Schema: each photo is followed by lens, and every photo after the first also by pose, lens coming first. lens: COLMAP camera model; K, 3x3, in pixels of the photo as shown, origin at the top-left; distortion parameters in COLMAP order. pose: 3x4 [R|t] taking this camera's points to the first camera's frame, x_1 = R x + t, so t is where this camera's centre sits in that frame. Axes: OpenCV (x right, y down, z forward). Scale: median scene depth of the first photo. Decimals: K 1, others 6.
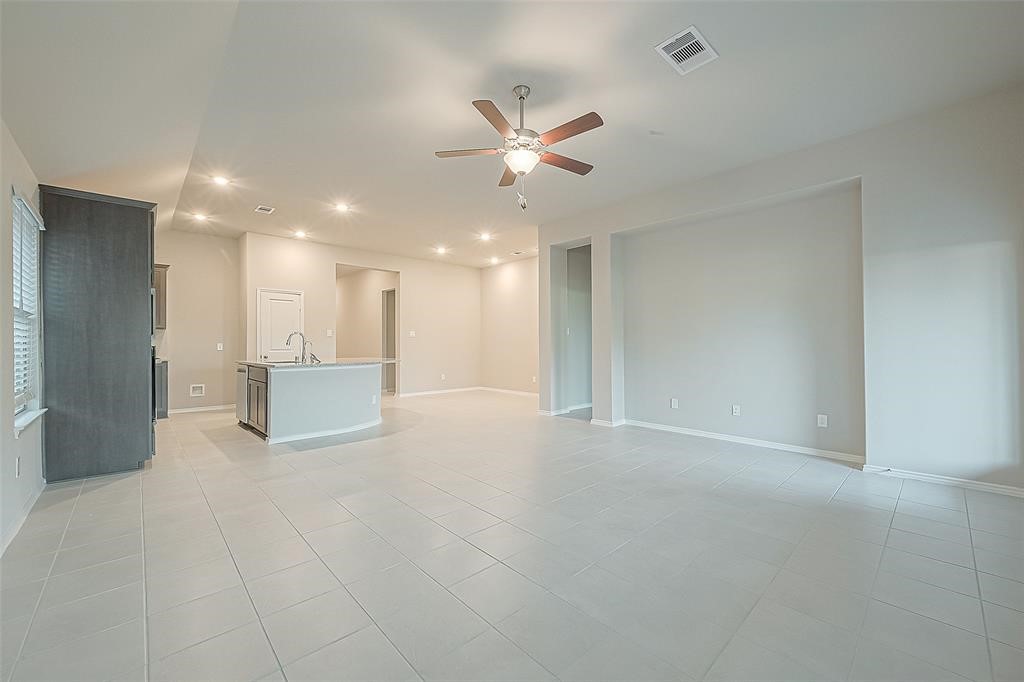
lens RADIAL K [[400.0, 0, 514.1], [0, 400.0, 340.4], [0, 0, 1]] dist [0.000286, 0.000096]
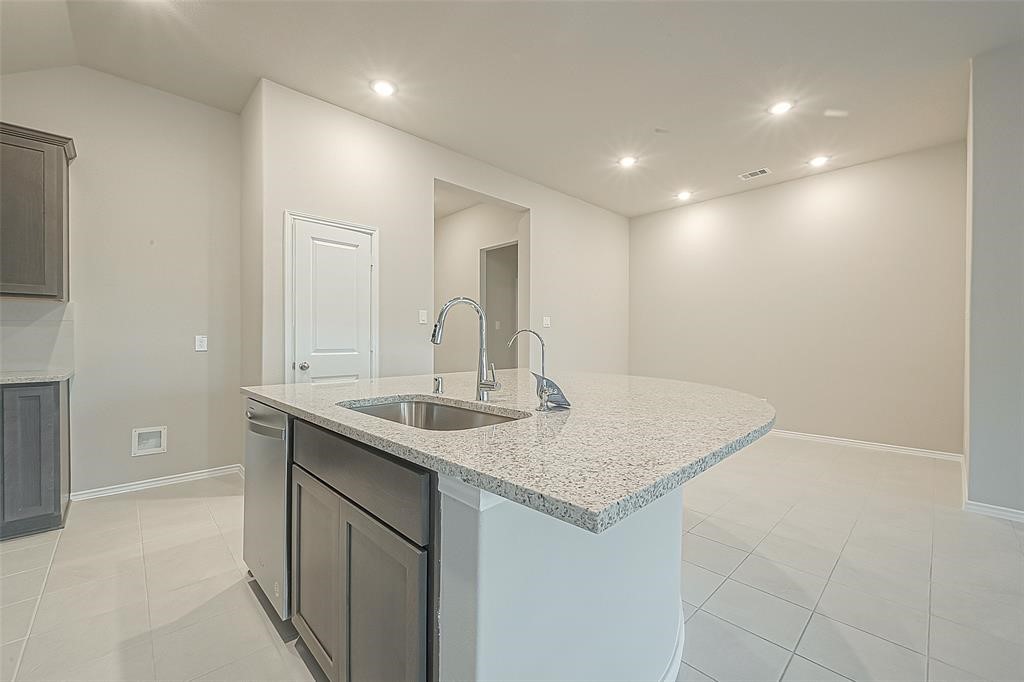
lens RADIAL K [[404.8, 0, 511.0], [0, 404.8, 339.6], [0, 0, 1]] dist [0.001011, -0.000057]
pose [[0.999975, 0.006030, 0.003586, -0.382980], [-0.006060, 0.999945, 0.008547, 0.005995], [-0.003535, -0.008568, 0.999957, 0.536351]]
